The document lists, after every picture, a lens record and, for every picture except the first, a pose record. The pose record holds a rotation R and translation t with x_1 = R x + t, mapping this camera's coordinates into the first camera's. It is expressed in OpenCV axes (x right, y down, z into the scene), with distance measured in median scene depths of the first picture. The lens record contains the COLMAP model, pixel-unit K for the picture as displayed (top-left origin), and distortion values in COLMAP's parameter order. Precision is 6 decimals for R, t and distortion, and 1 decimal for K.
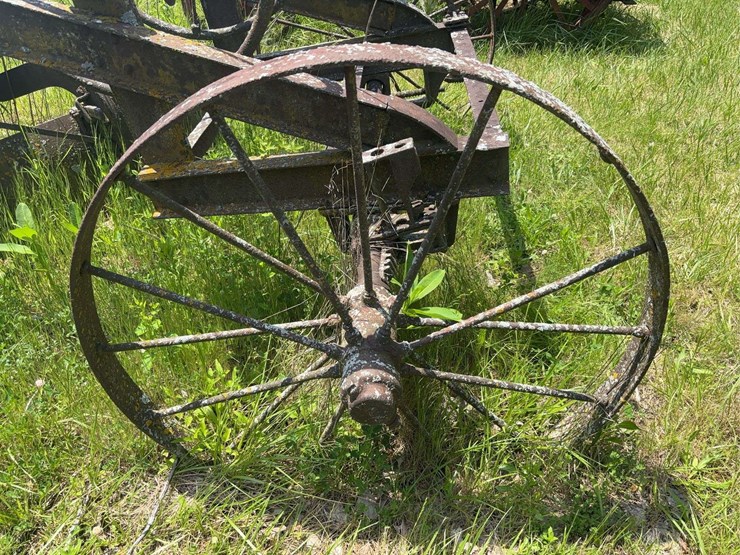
lens RADIAL K [[561.8, 0, 369.3], [0, 561.8, 279.1], [0, 0, 1]] dist [0.017401, -0.015263]
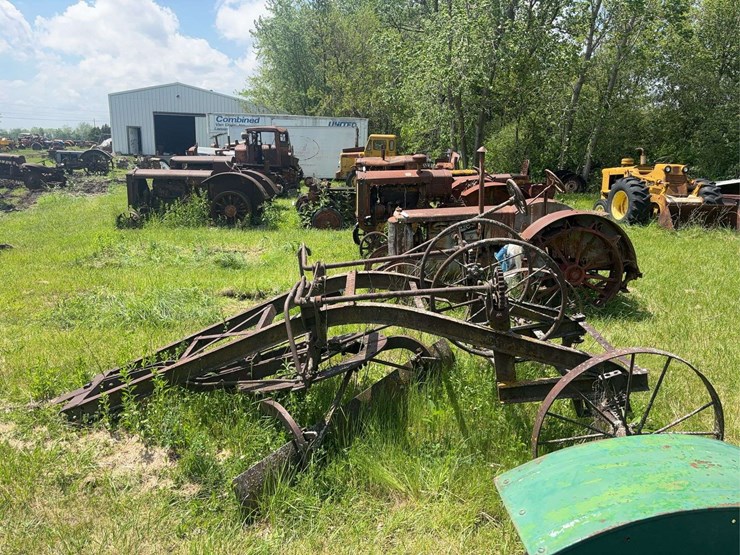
lens RADIAL K [[561.8, 0, 368.3], [0, 561.8, 275.5], [0, 0, 1]] dist [0.017401, -0.015263]
pose [[0.997961, -0.000814, 0.063821, -1.297705], [0.026193, 0.917065, -0.397877, 0.393176], [-0.058204, 0.398738, 0.915216, -1.650046]]
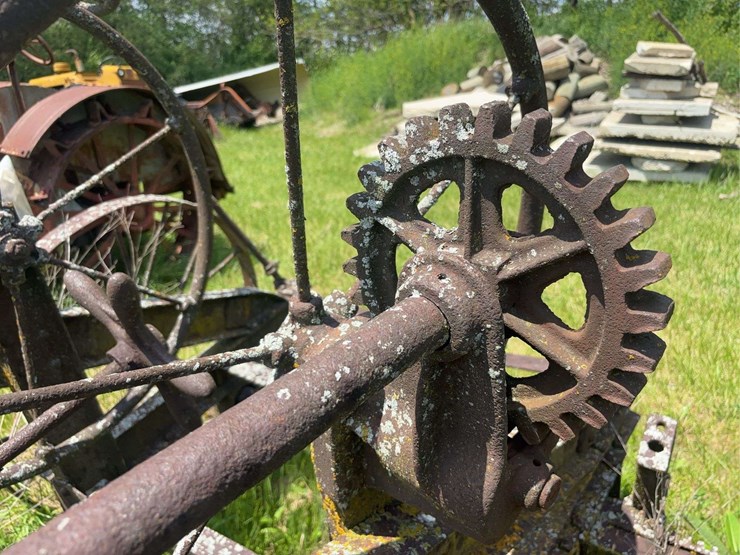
lens RADIAL K [[561.8, 0, 382.1], [0, 561.8, 268.0], [0, 0, 1]] dist [0.017401, -0.015263]
pose [[0.505510, -0.283413, 0.814946, -0.796666], [0.528795, 0.848105, -0.033067, -0.625286], [-0.681789, 0.447655, 0.578593, 0.611344]]
